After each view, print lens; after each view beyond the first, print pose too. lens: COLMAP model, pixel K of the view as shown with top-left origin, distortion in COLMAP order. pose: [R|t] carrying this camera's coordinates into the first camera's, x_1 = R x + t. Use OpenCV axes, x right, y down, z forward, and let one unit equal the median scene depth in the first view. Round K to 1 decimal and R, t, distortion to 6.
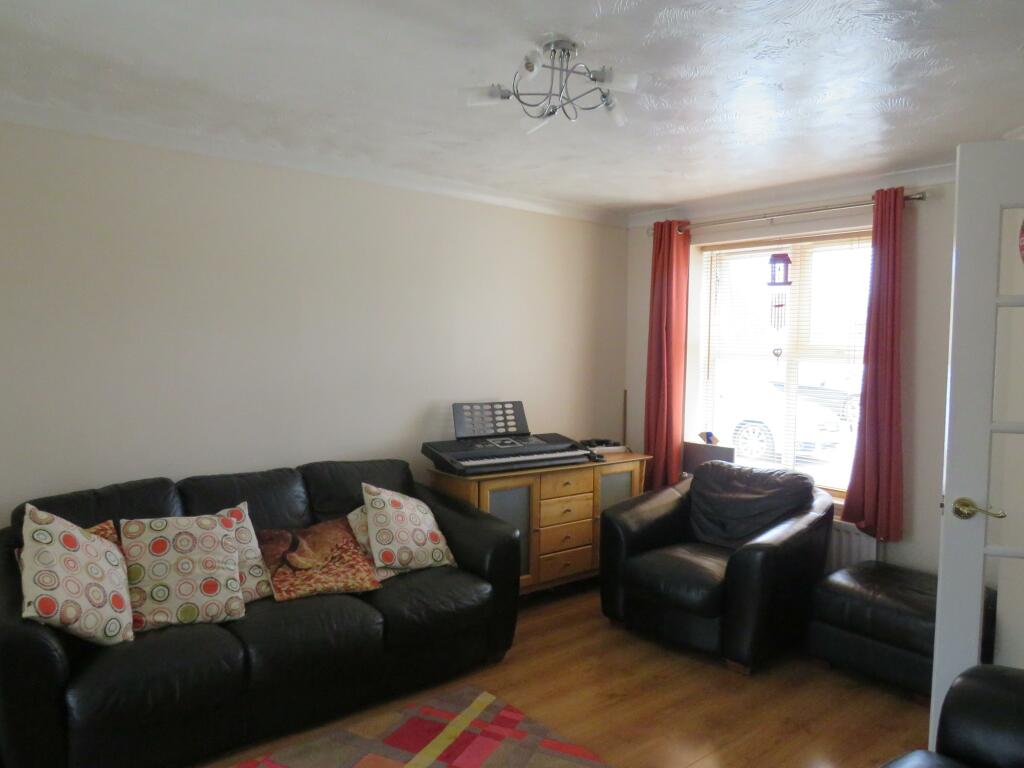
lens RADIAL K [[726.7, 0, 512.0], [0, 726.7, 384.0], [0, 0, 1]] dist [0.002445, 0.000467]
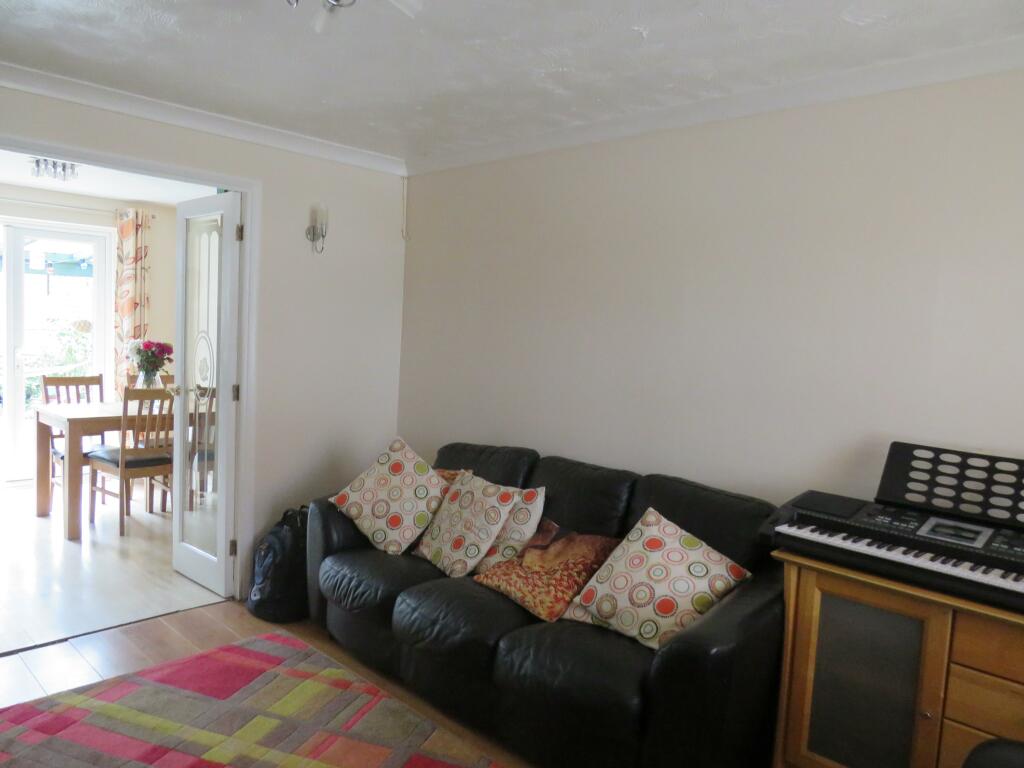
lens RADIAL K [[758.9, 0, 512.0], [0, 758.9, 384.0], [0, 0, 1]] dist [-0.005868, -0.001980]
pose [[0.107485, 0.068679, -0.991832, 0.647561], [-0.094694, 0.993783, 0.058552, -0.033978], [0.989687, 0.087627, 0.113320, 0.832987]]
